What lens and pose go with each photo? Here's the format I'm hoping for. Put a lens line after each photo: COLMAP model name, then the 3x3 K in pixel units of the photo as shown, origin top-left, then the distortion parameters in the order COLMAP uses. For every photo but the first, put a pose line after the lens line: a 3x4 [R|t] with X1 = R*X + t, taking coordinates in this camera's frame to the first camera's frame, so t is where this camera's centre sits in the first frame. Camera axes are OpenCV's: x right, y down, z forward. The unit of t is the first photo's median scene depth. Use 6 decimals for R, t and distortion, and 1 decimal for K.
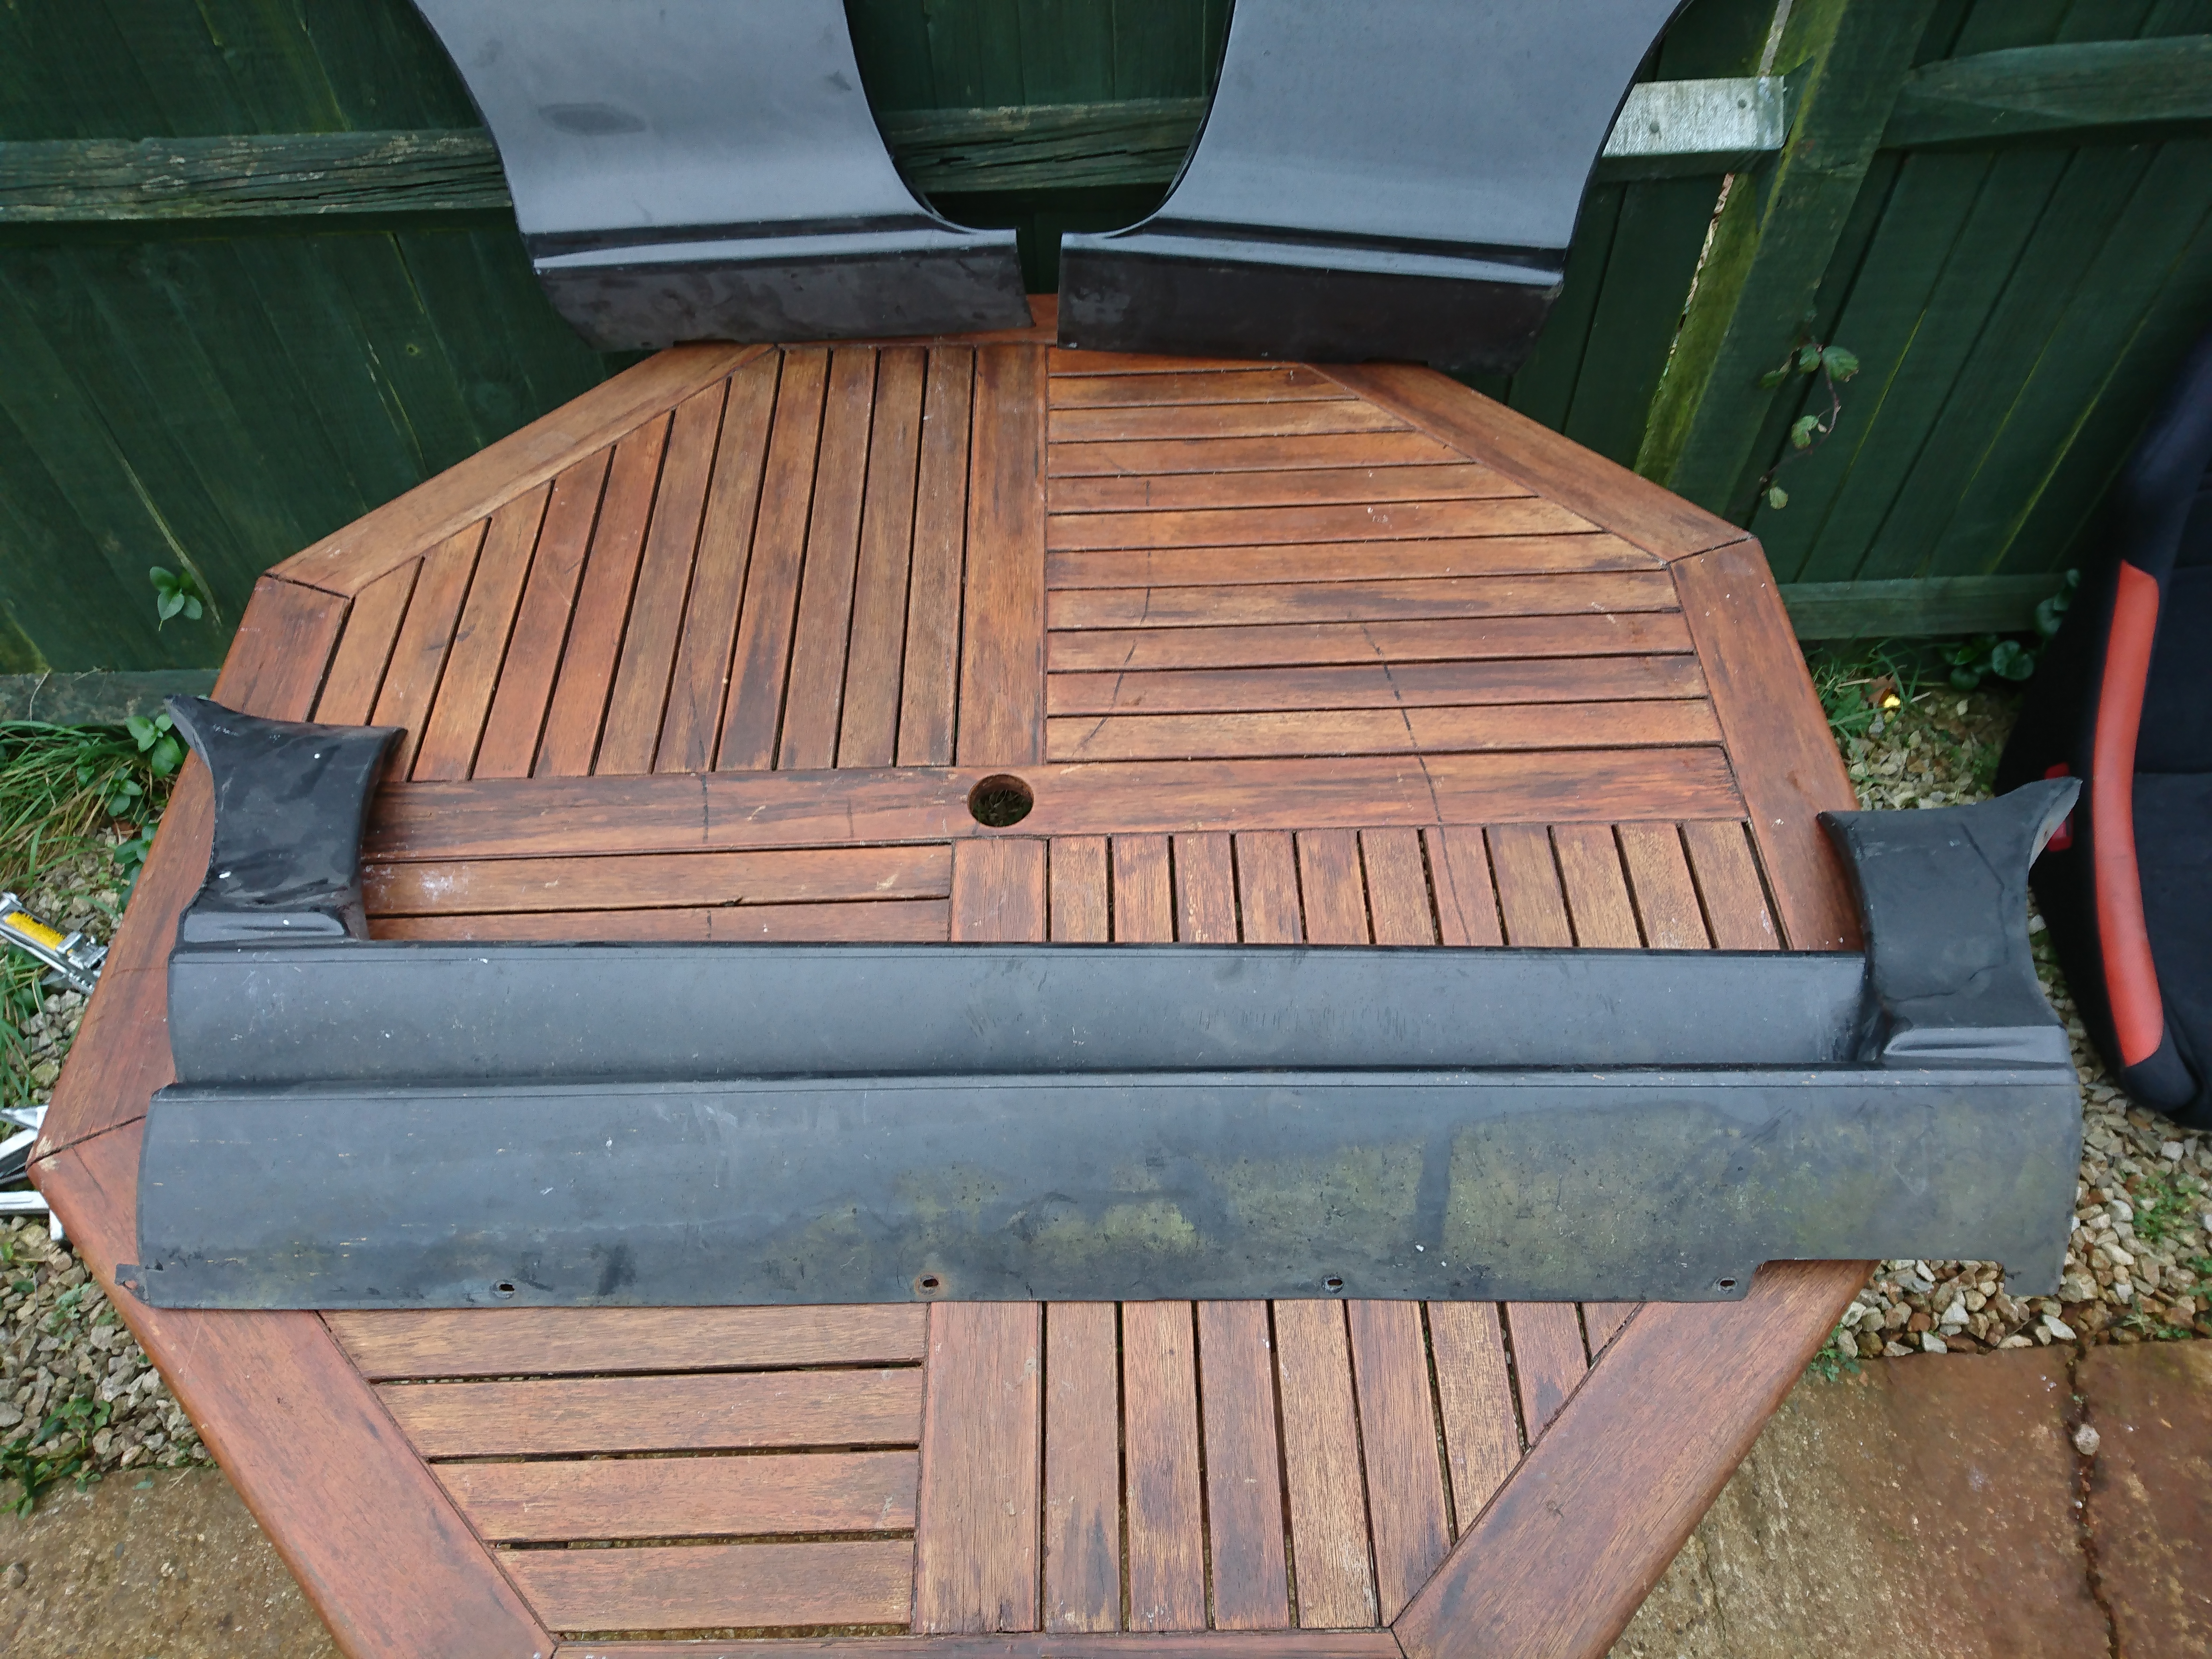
lens RADIAL K [[1508.8, 0, 1096.7], [0, 1508.8, 823.6], [0, 0, 1]] dist [0.050690, -0.094558]
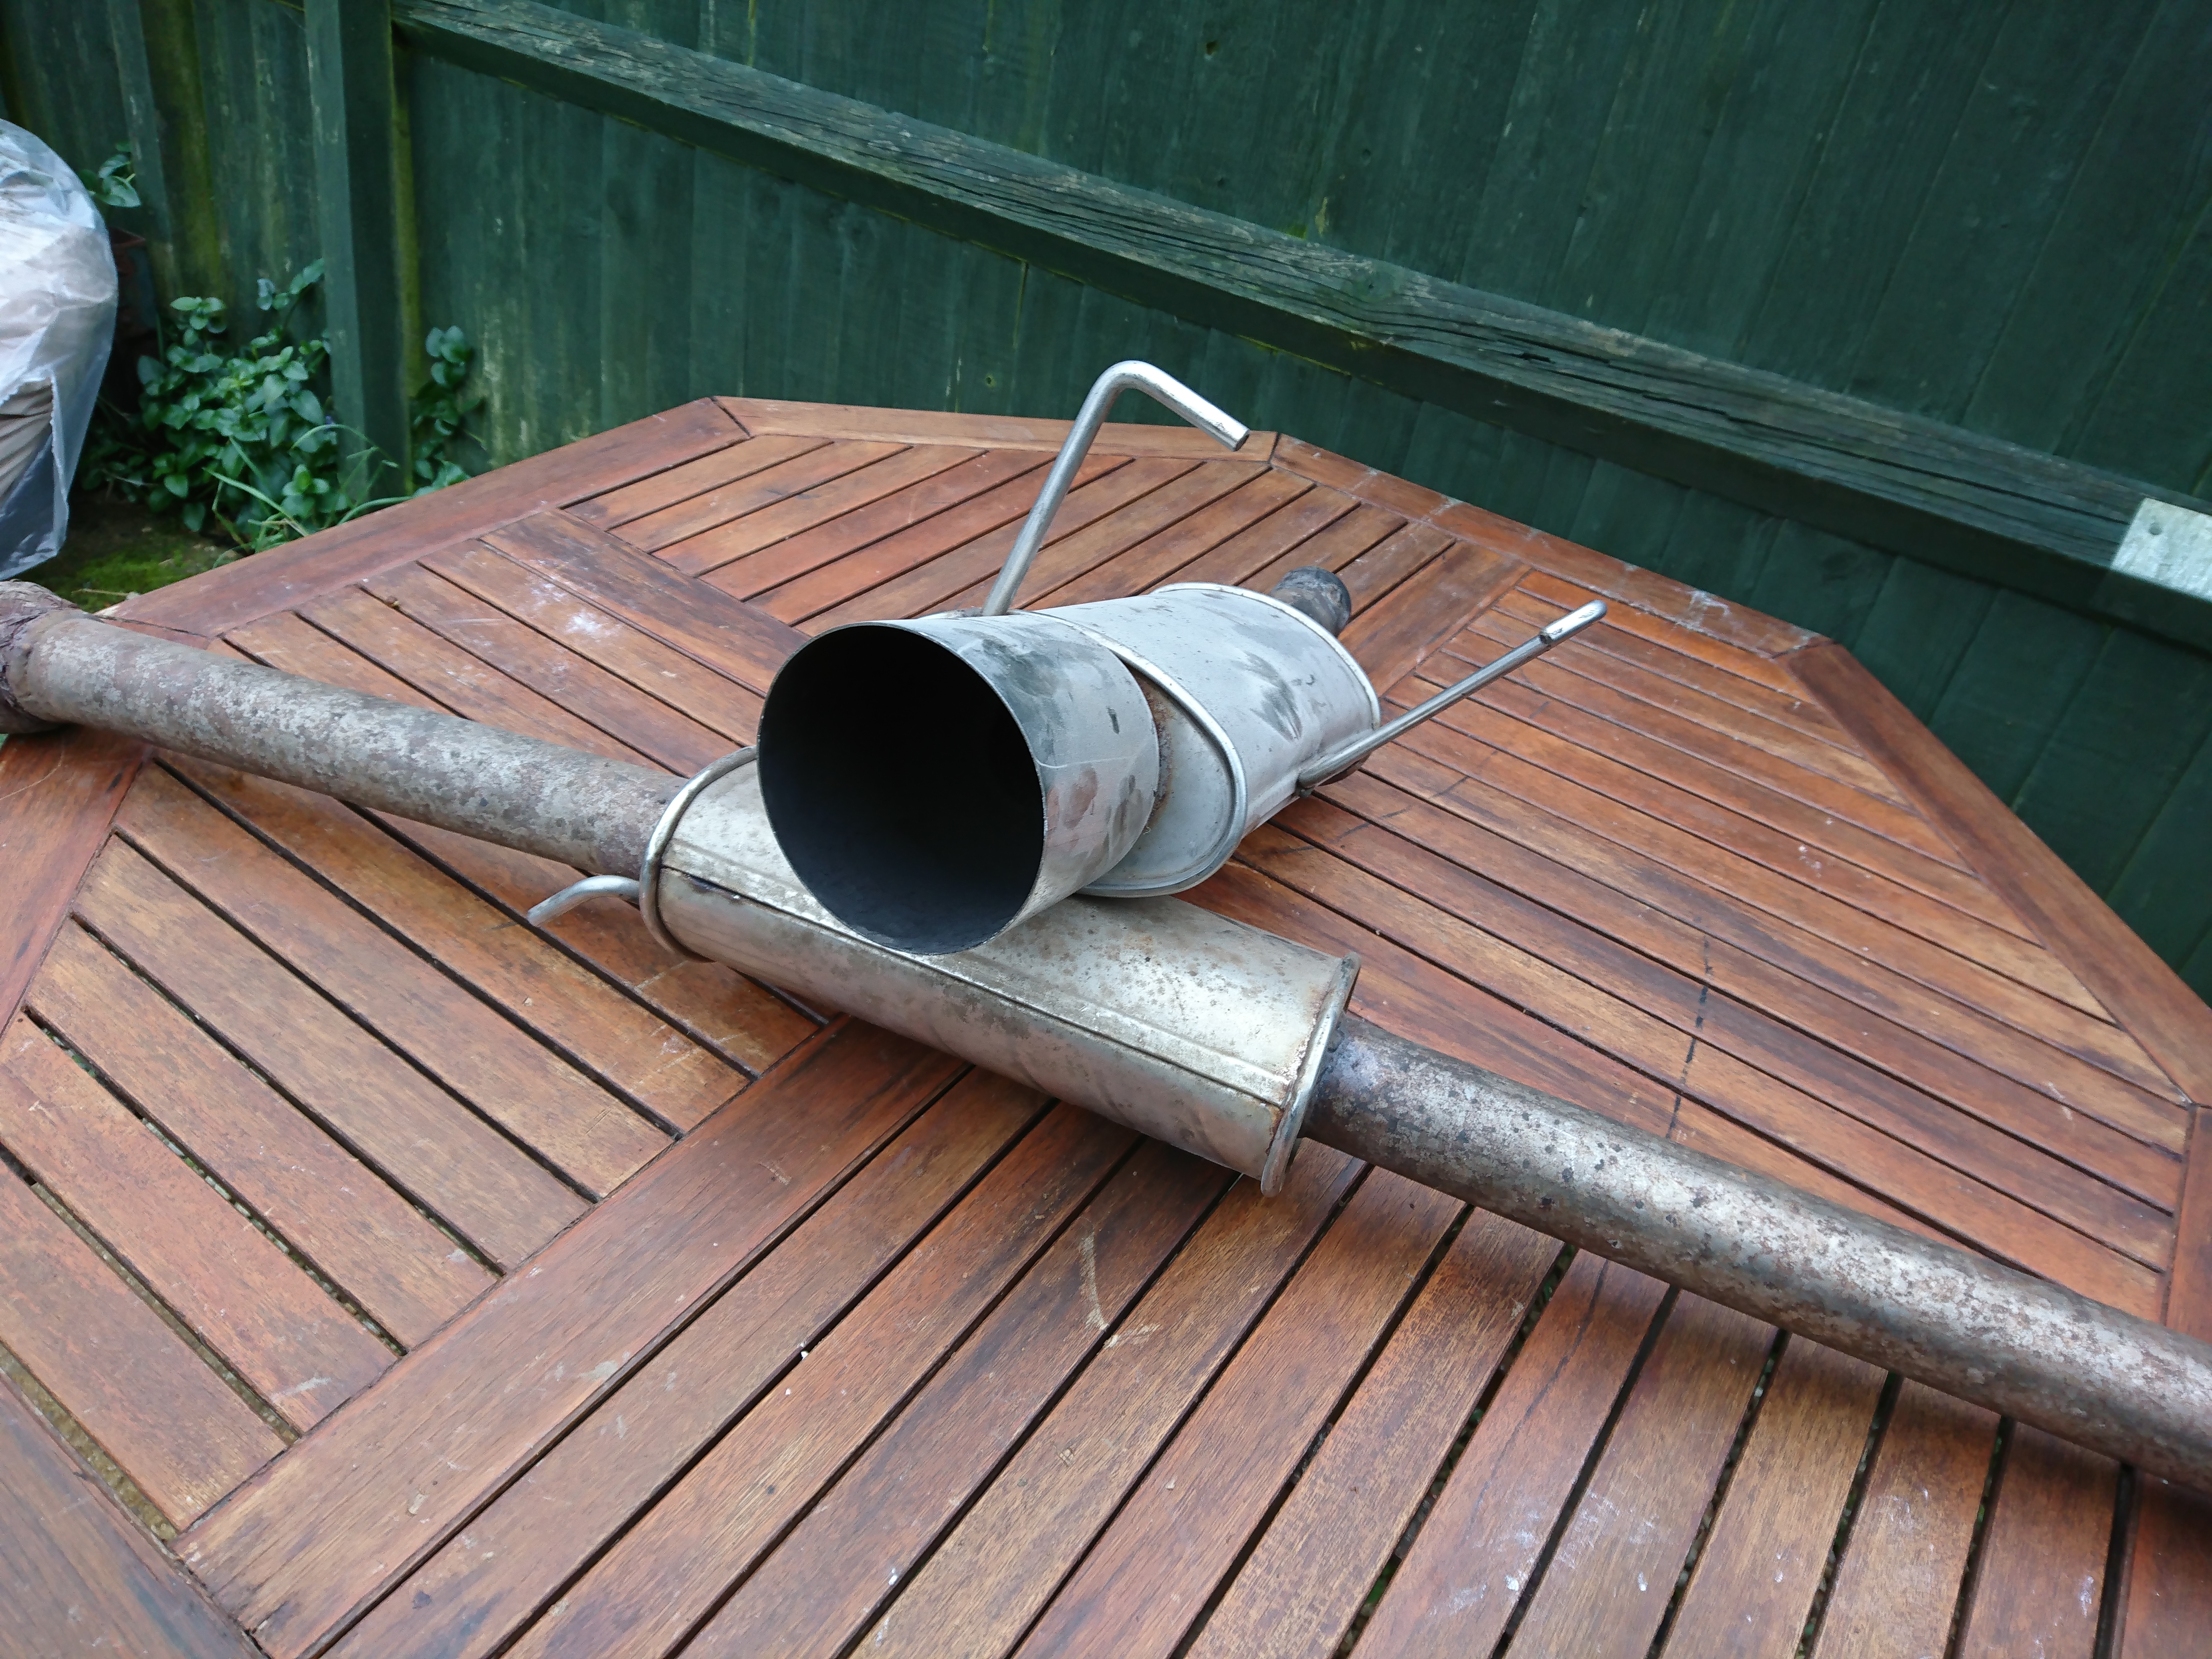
lens RADIAL K [[1508.8, 0, 1096.7], [0, 1508.8, 823.6], [0, 0, 1]] dist [0.050690, -0.094558]
pose [[0.795078, 0.459246, -0.396162, 0.209825], [-0.565409, 0.797589, -0.210153, 0.141419], [0.219463, 0.391082, 0.893807, 0.278033]]
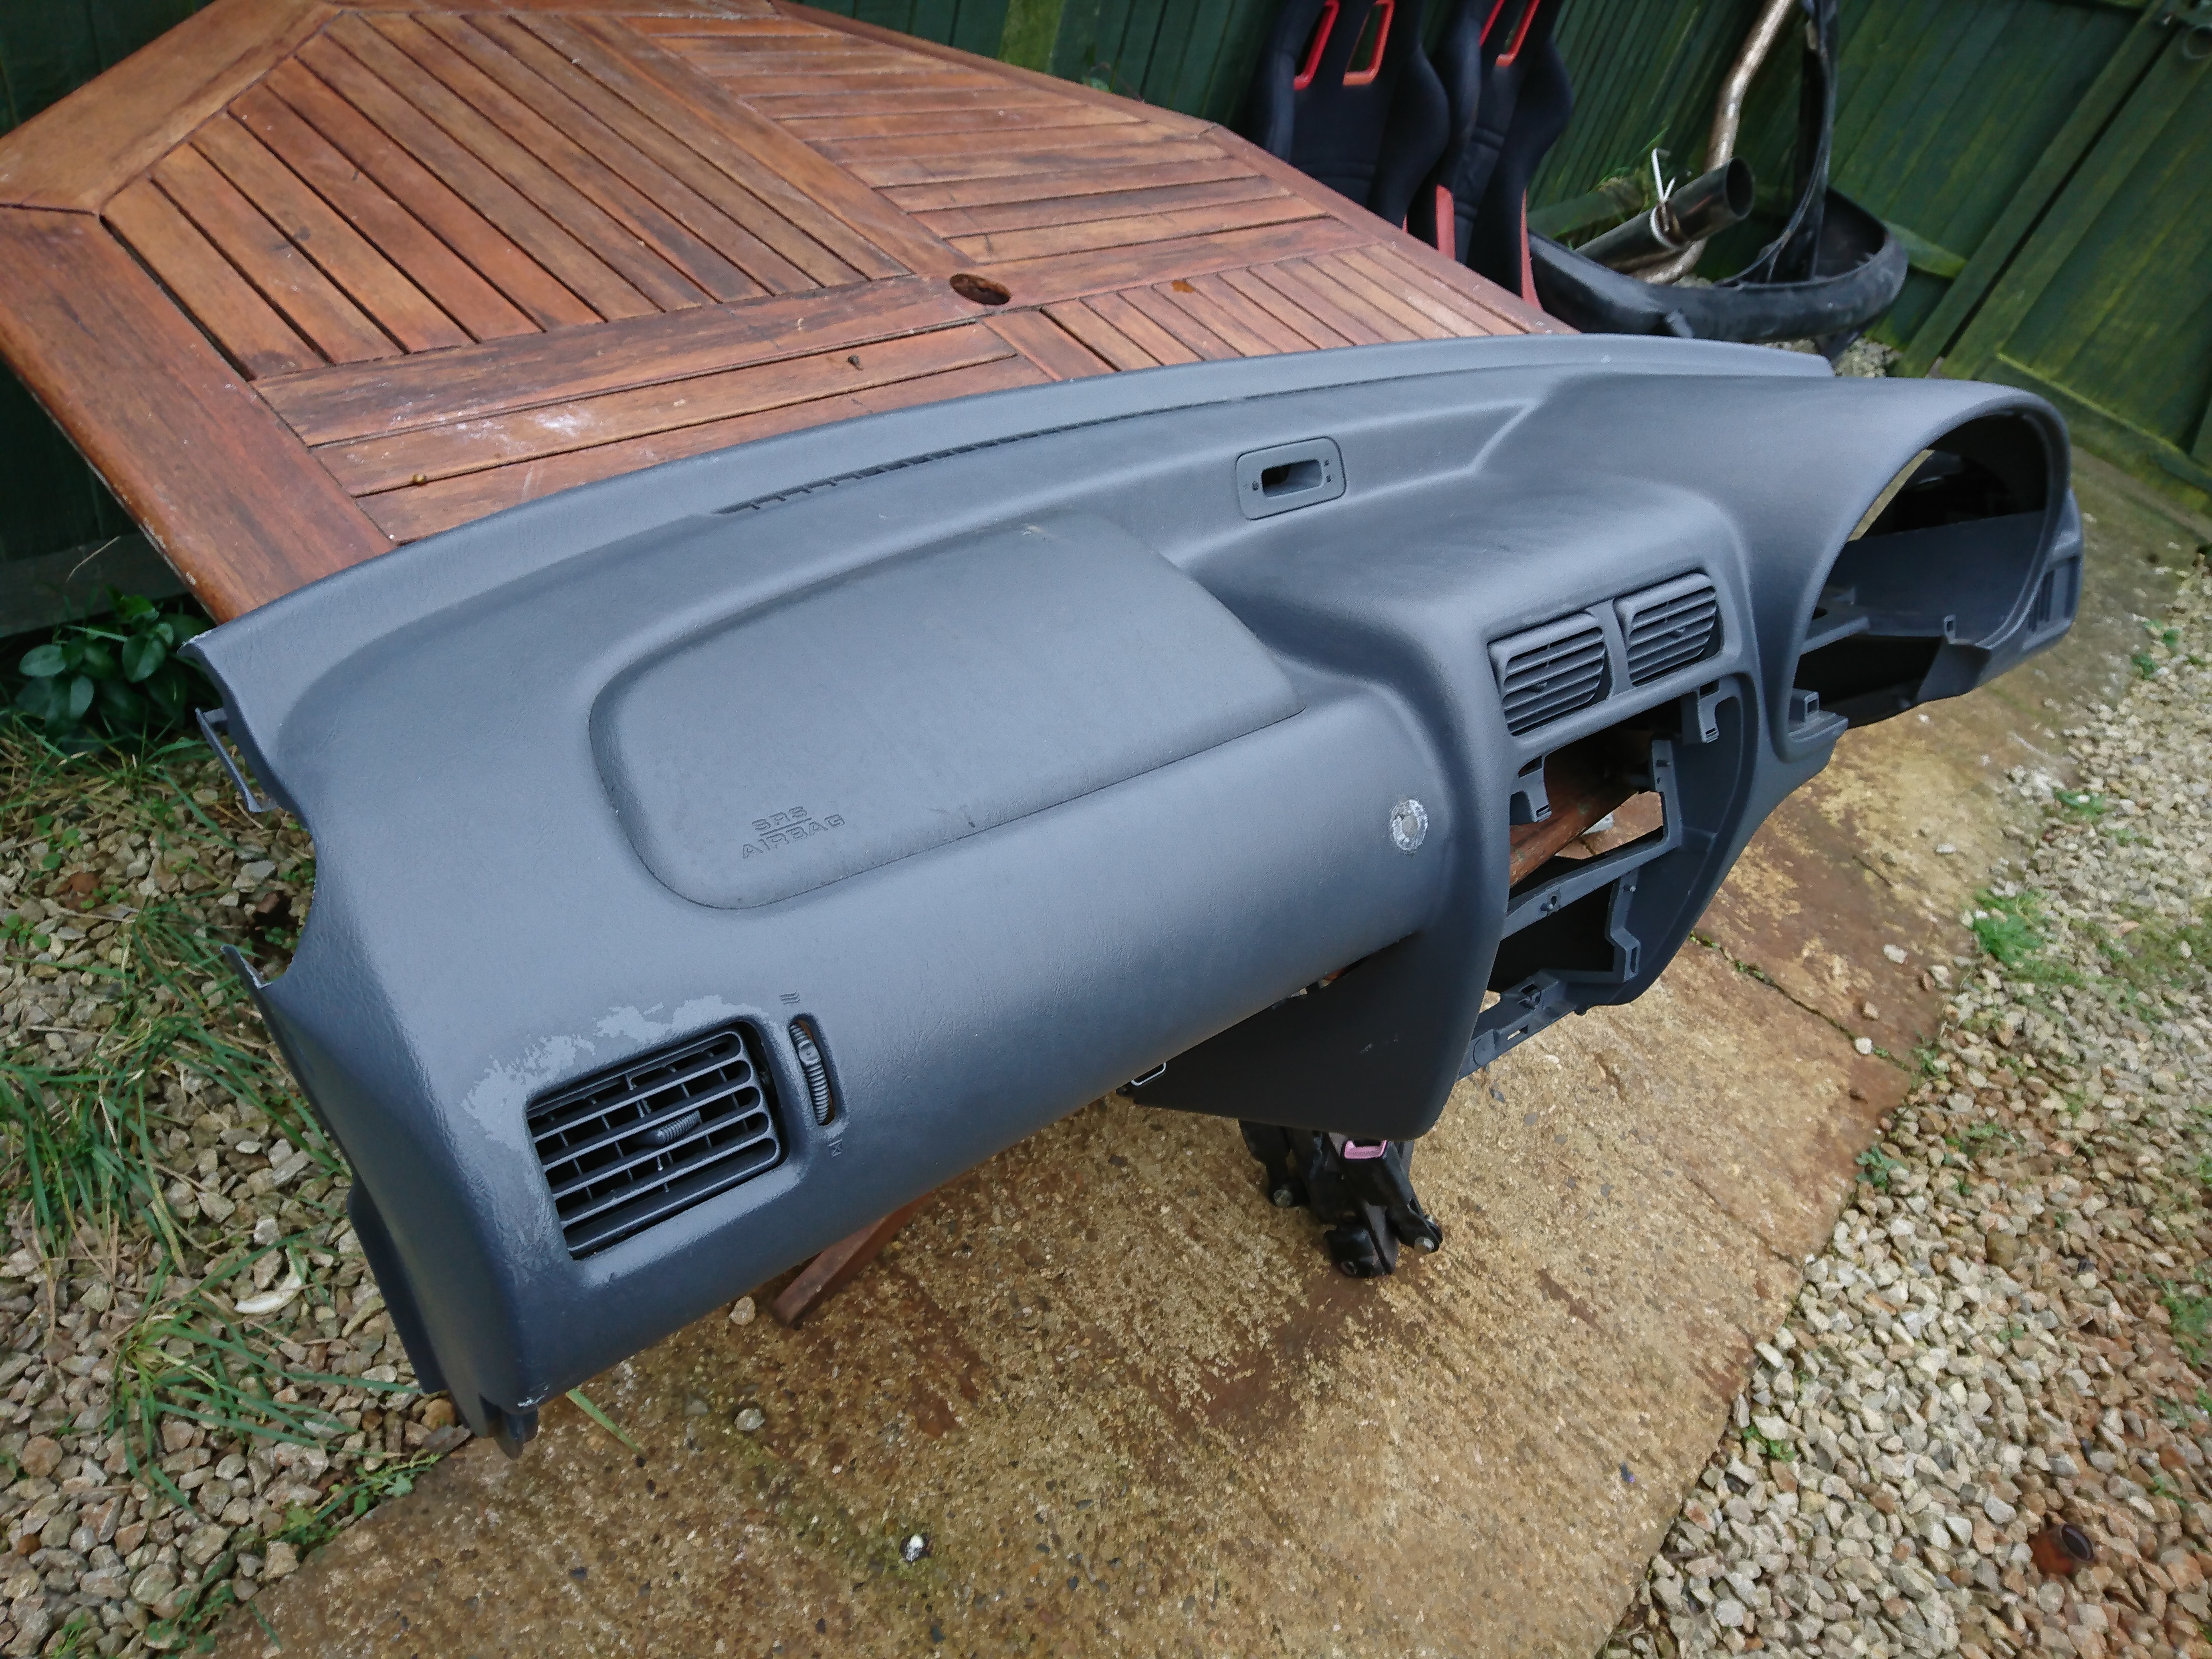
lens RADIAL K [[1508.8, 0, 1096.7], [0, 1508.8, 823.6], [0, 0, 1]] dist [0.050690, -0.094558]
pose [[0.657415, -0.317420, 0.683411, -0.804403], [0.390227, 0.919273, 0.051586, 0.286659], [-0.644615, 0.232772, 0.728209, 0.241926]]
